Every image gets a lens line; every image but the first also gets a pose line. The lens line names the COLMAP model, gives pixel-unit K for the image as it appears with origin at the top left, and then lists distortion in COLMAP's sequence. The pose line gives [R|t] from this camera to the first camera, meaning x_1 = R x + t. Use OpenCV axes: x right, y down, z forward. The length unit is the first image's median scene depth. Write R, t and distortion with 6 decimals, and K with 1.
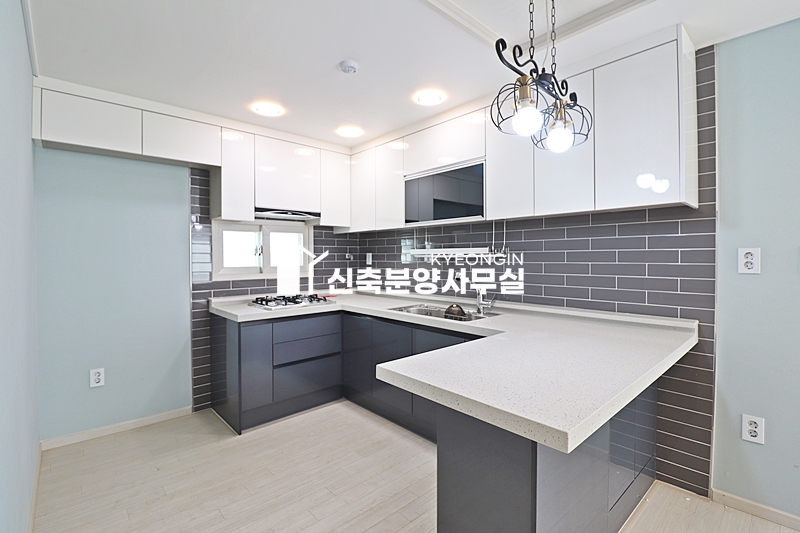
lens RADIAL K [[371.9, 0, 395.8], [0, 371.9, 263.8], [0, 0, 1]] dist [-0.009991, -0.006474]
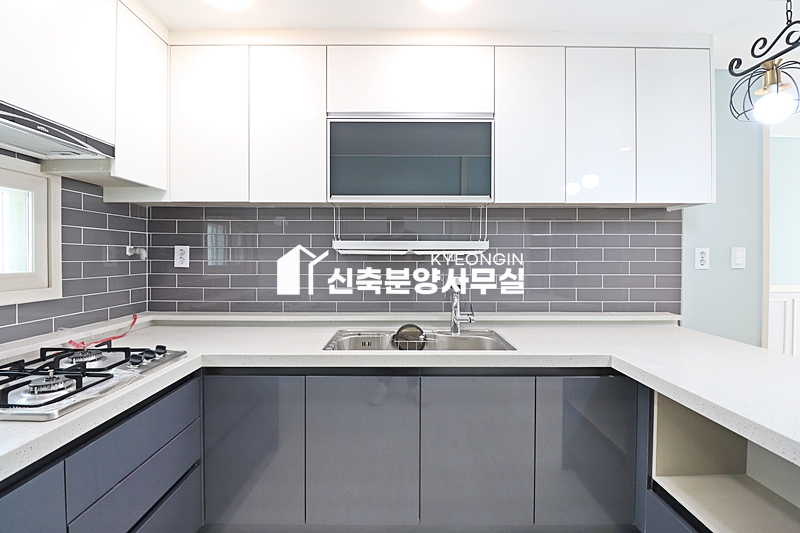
lens RADIAL K [[371.9, 0, 398.0], [0, 371.9, 262.6], [0, 0, 1]] dist [-0.009991, -0.006474]
pose [[0.662958, -0.009401, 0.748597, -0.406578], [0.008945, 0.999949, 0.004636, -0.006186], [-0.748603, 0.003623, 0.663009, 0.640392]]
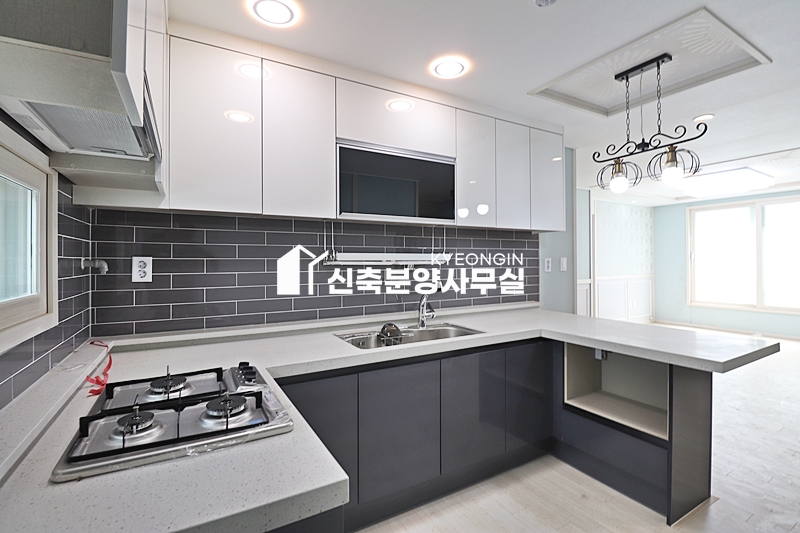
lens RADIAL K [[371.9, 0, 396.9], [0, 371.9, 262.2], [0, 0, 1]] dist [-0.009991, -0.006474]
pose [[0.204154, -0.000290, 0.978939, -0.699873], [0.021399, 0.999762, -0.004166, -0.020679], [-0.978705, 0.021798, 0.204112, 0.923540]]
